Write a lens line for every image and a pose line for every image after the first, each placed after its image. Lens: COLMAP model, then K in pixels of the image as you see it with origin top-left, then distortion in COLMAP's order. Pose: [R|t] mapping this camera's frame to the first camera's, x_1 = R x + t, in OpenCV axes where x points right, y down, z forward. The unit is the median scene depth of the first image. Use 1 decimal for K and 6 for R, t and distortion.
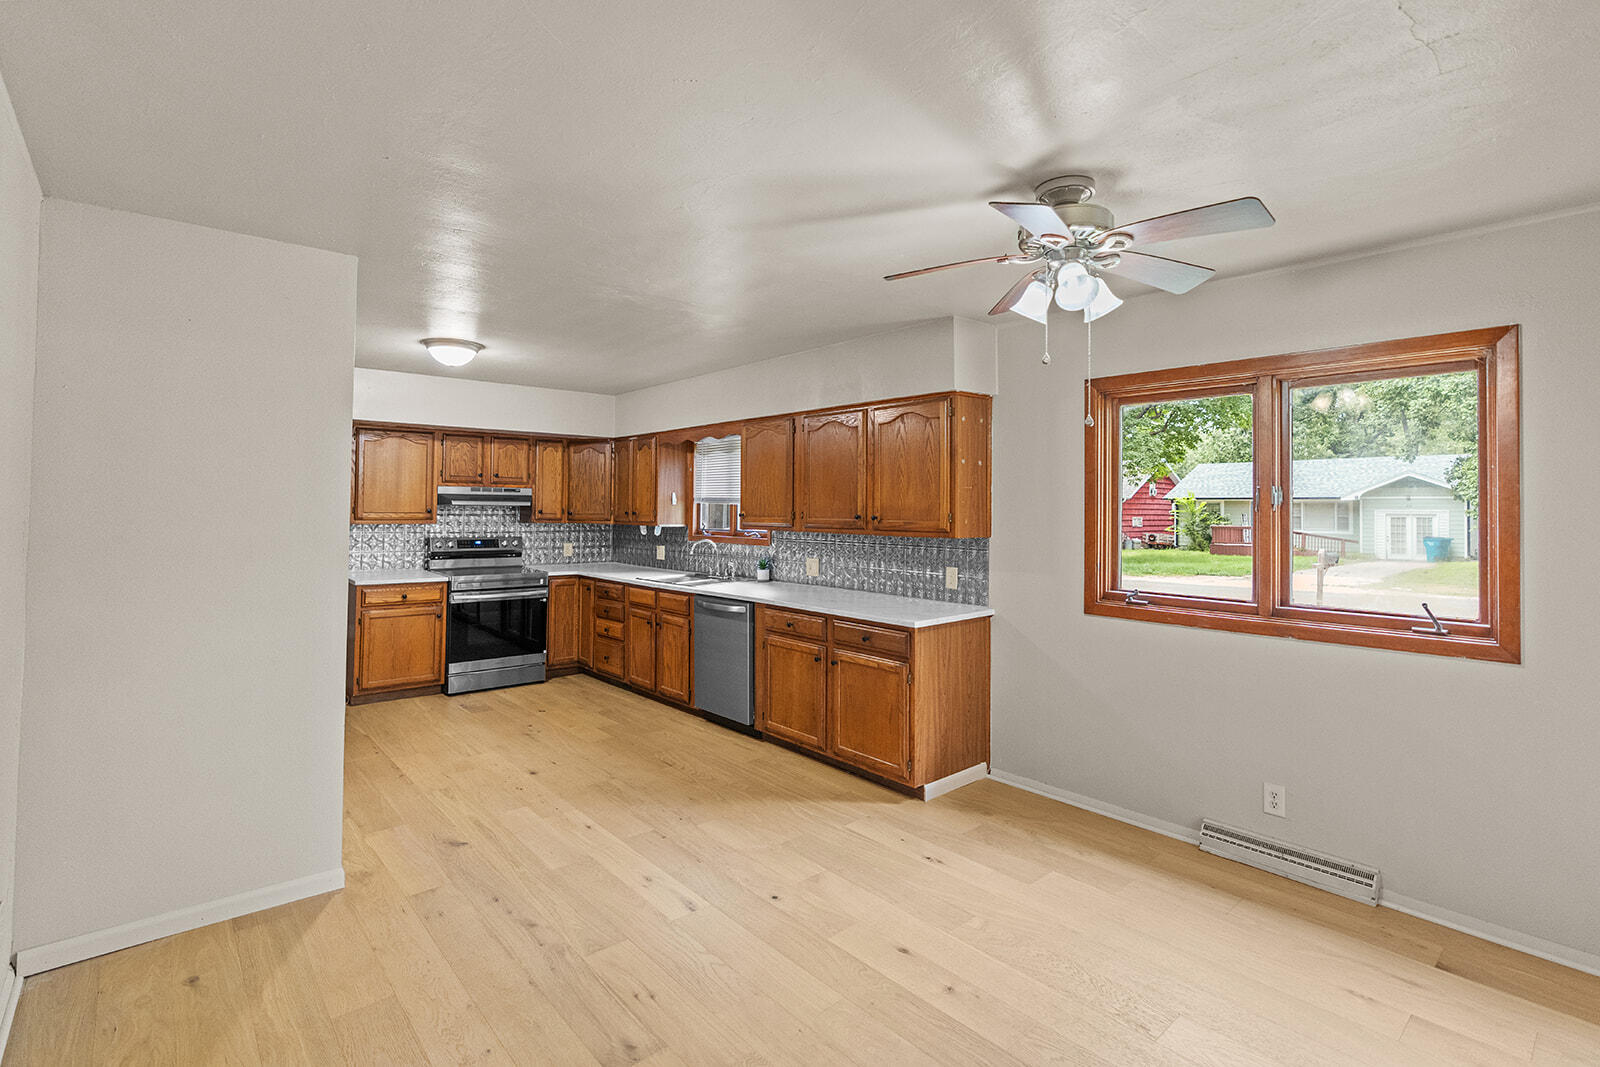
lens RADIAL K [[752.4, 0, 810.9], [0, 752.4, 484.6], [0, 0, 1]] dist [0.002037, 0.000253]
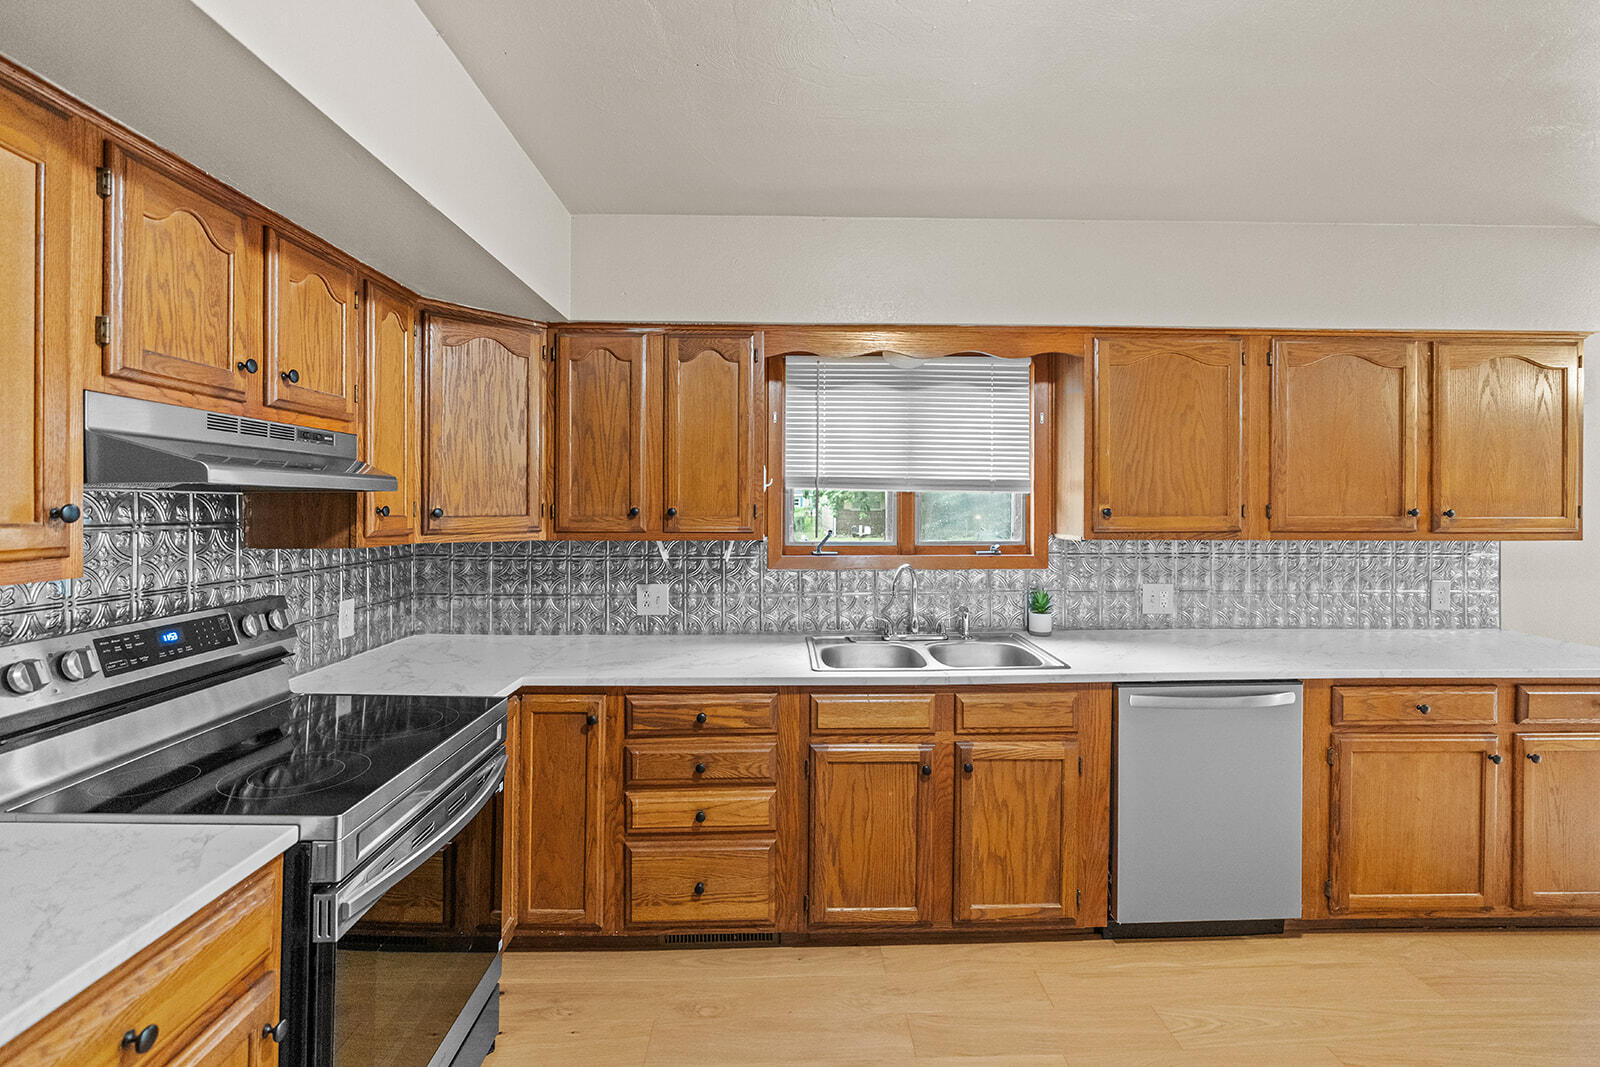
lens RADIAL K [[727.3, 0, 800.8], [0, 727.3, 500.7], [0, 0, 1]] dist [-0.002466, -0.000083]
pose [[0.641562, -0.002140, 0.767068, -0.520115], [-0.022479, 0.999514, 0.021590, 0.022810], [-0.766742, -0.031094, 0.641202, 0.724090]]
